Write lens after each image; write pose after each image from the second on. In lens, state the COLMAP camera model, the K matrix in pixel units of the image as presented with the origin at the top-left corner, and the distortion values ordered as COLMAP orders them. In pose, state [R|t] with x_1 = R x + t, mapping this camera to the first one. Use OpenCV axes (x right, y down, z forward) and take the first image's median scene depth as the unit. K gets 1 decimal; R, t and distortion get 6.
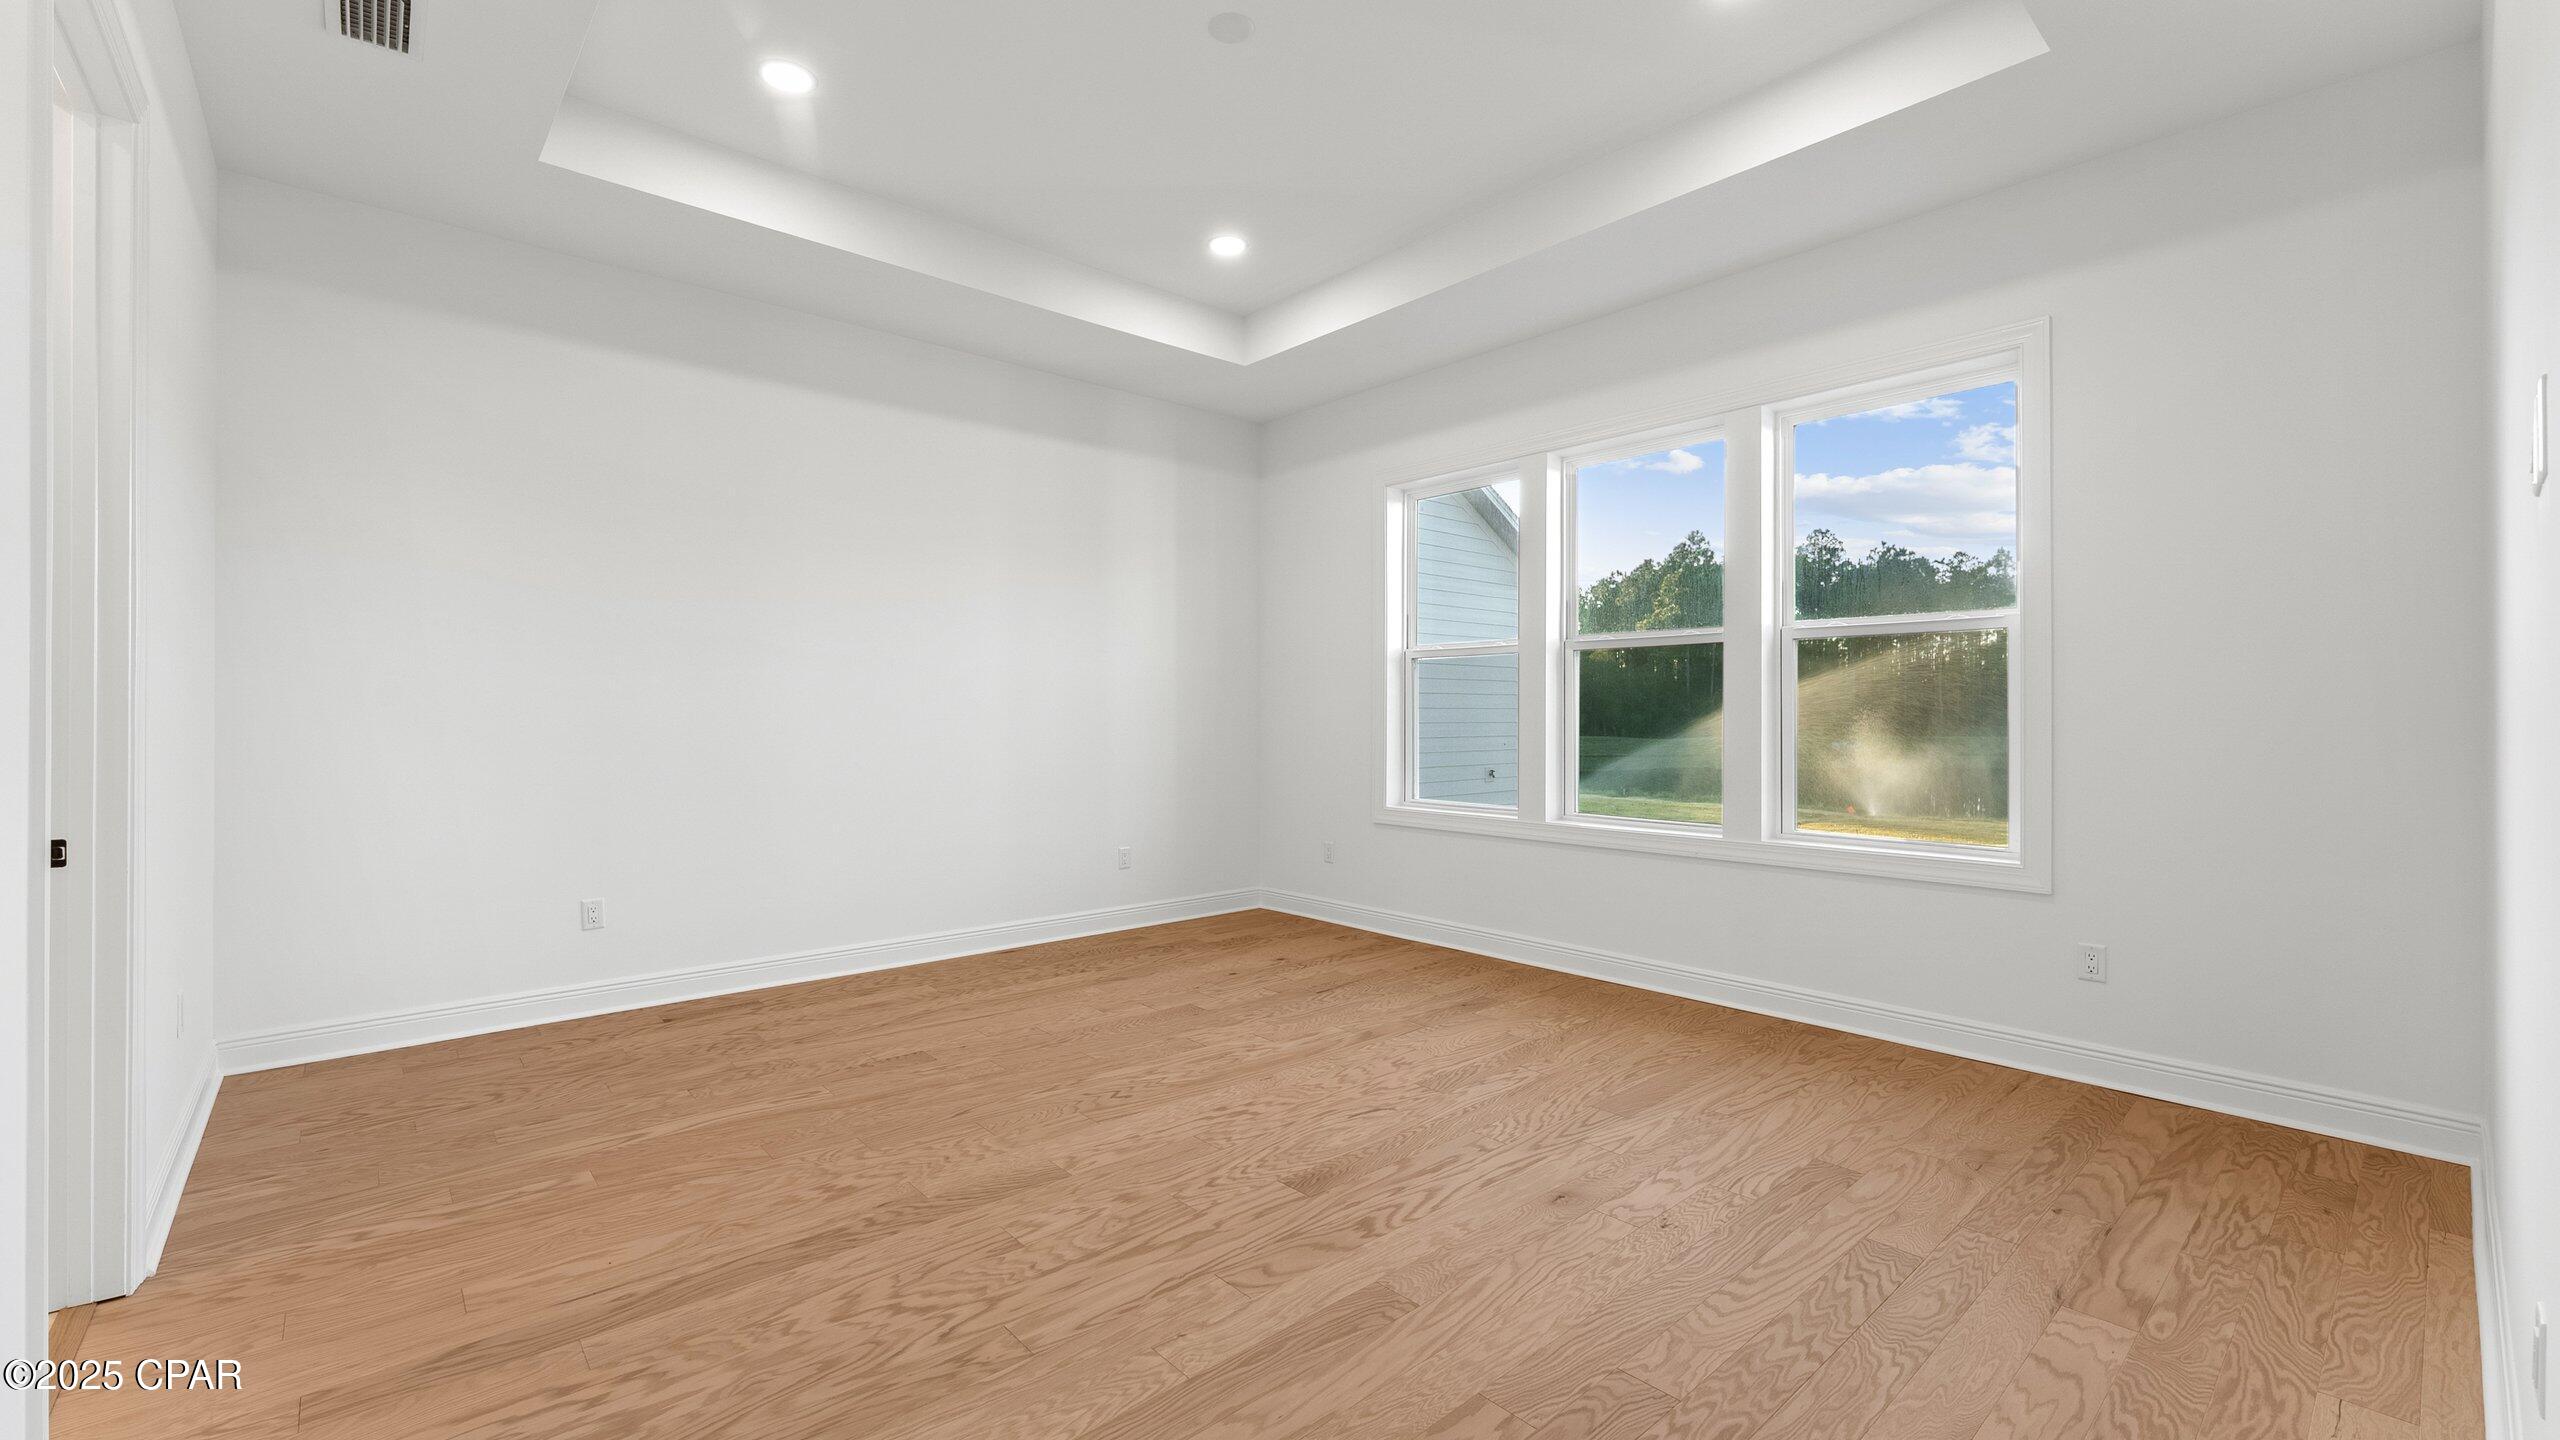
lens RADIAL K [[1025.0, 0, 1277.5], [0, 1025.0, 712.3], [0, 0, 1]] dist [-0.002639, -0.000600]
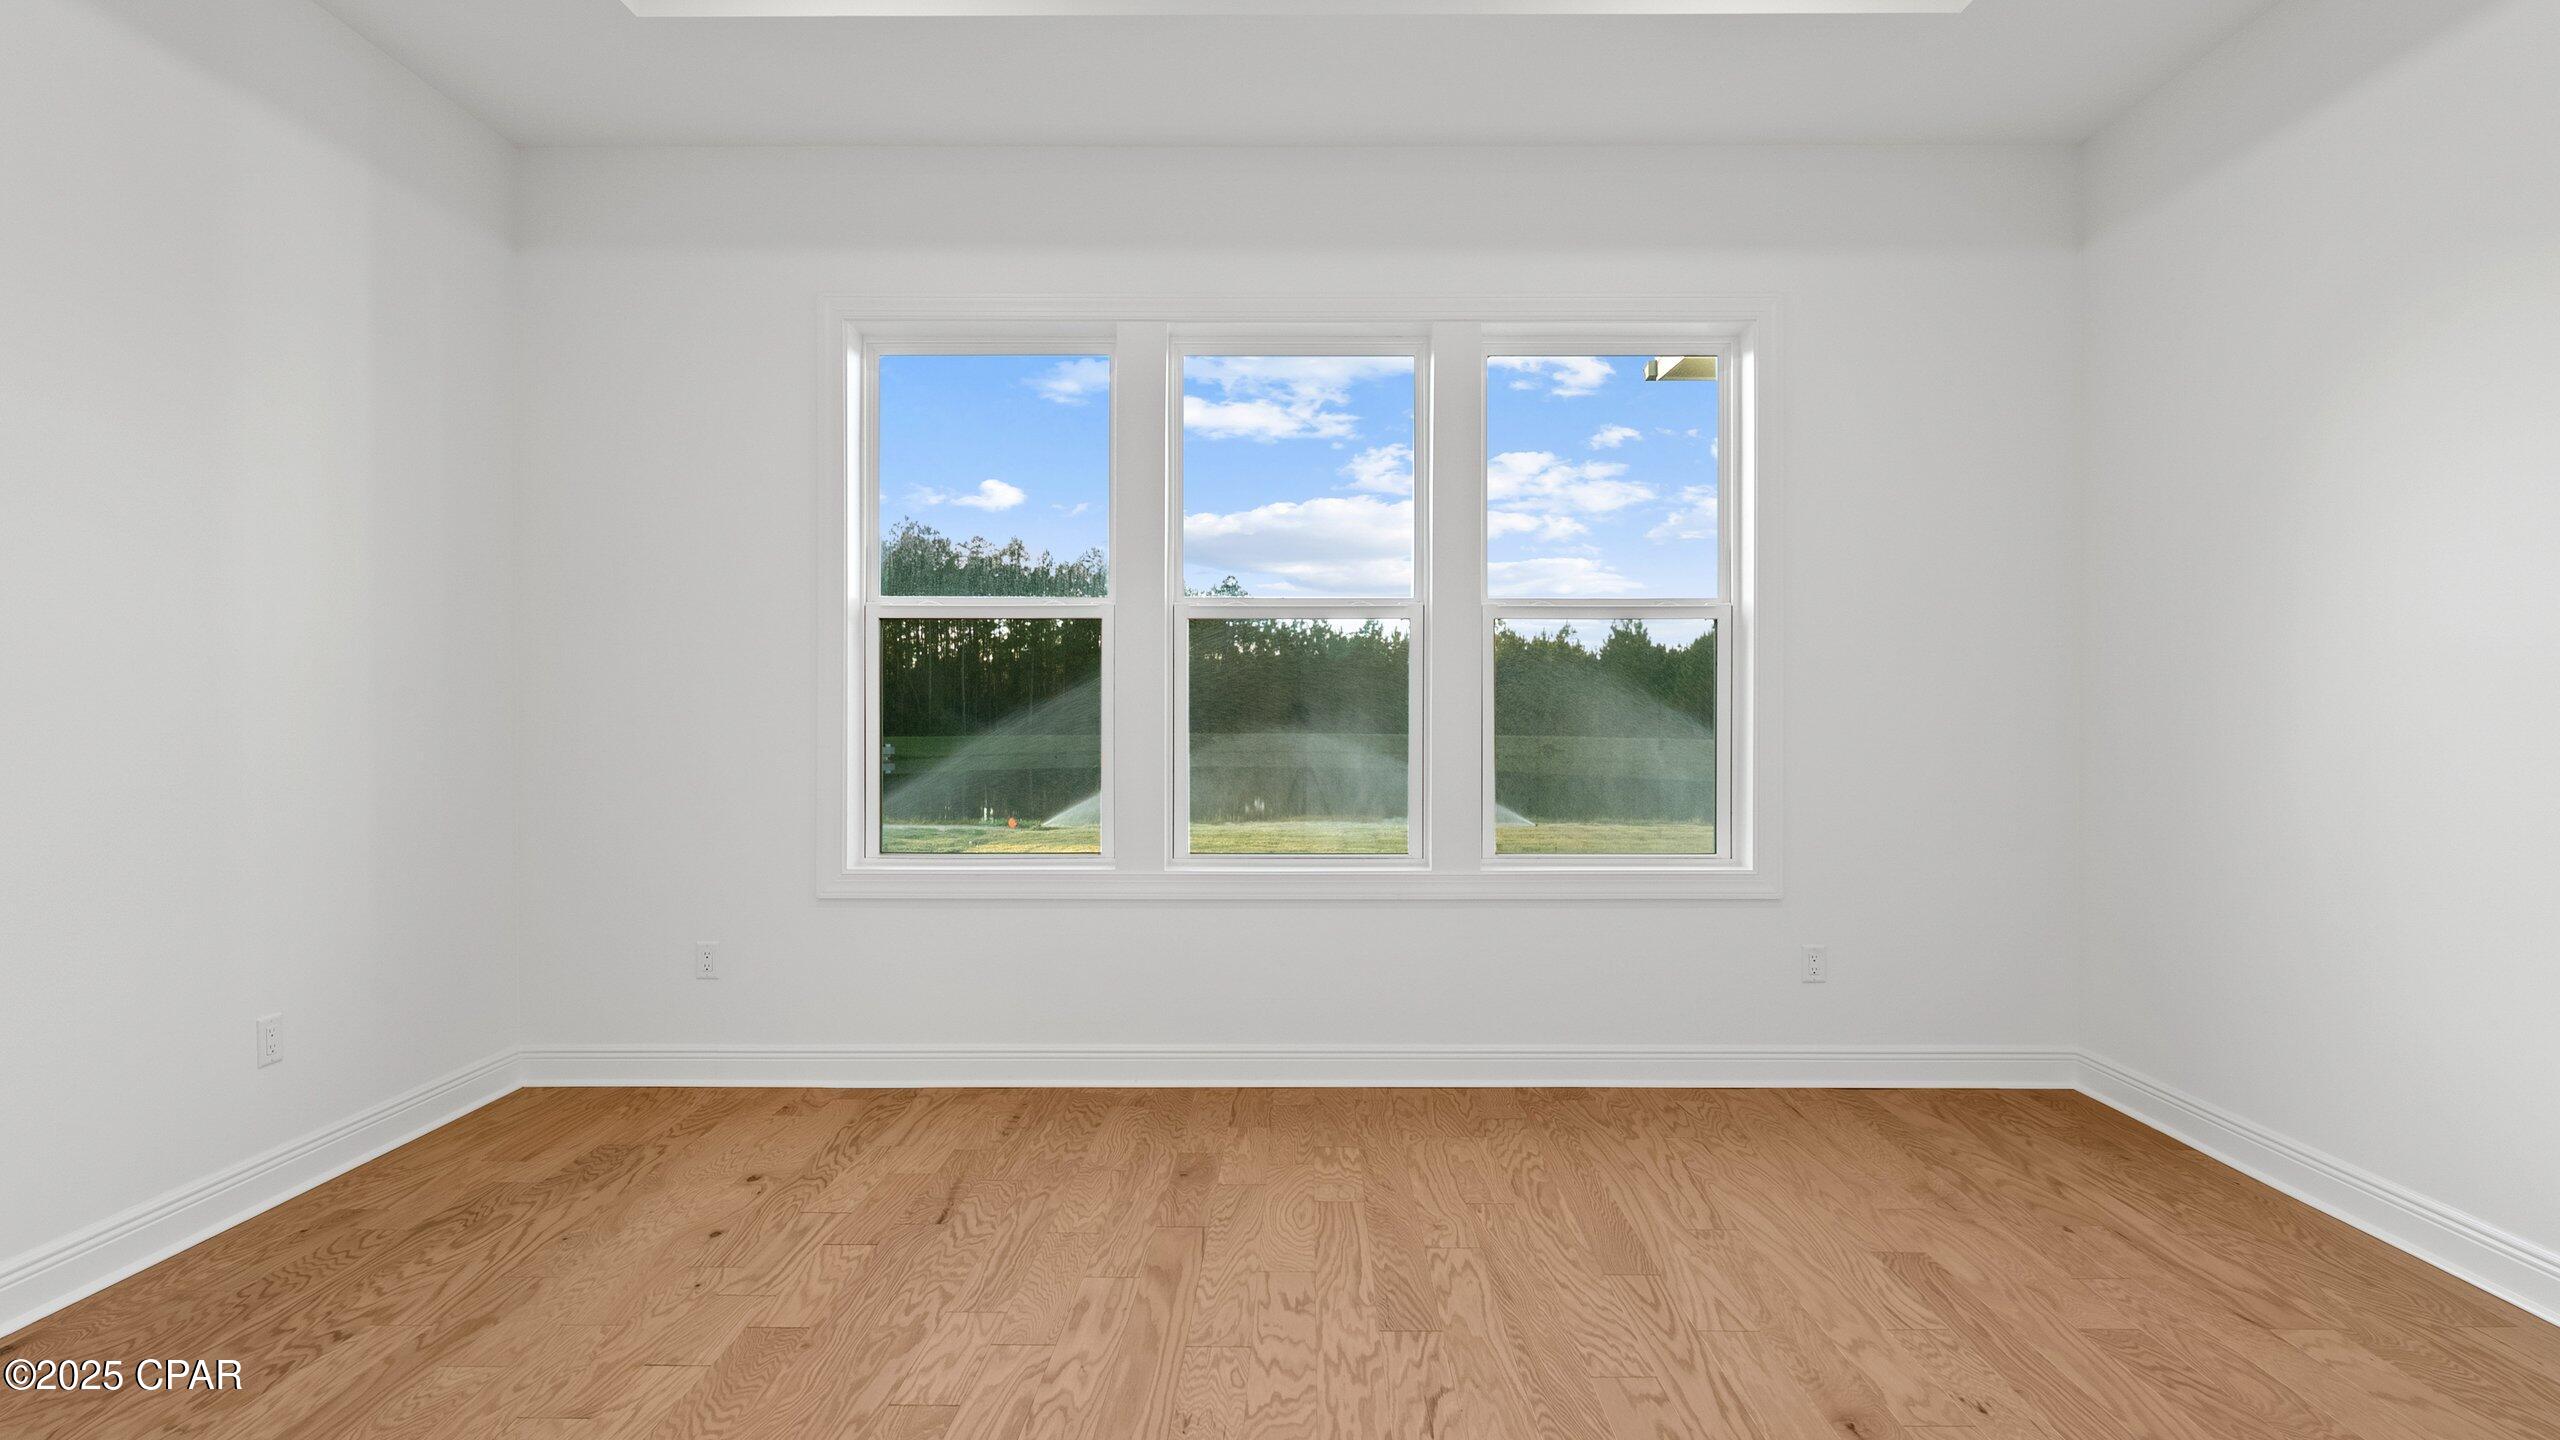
lens RADIAL K [[1285.9, 0, 1274.9], [0, 1285.9, 719.6], [0, 0, 1]] dist [-0.004987, 0.001001]
pose [[0.670000, -0.003400, 0.742353, -0.431970], [-0.002693, 0.999972, 0.007011, 0.001877], [-0.742356, -0.006696, 0.669972, 0.514926]]
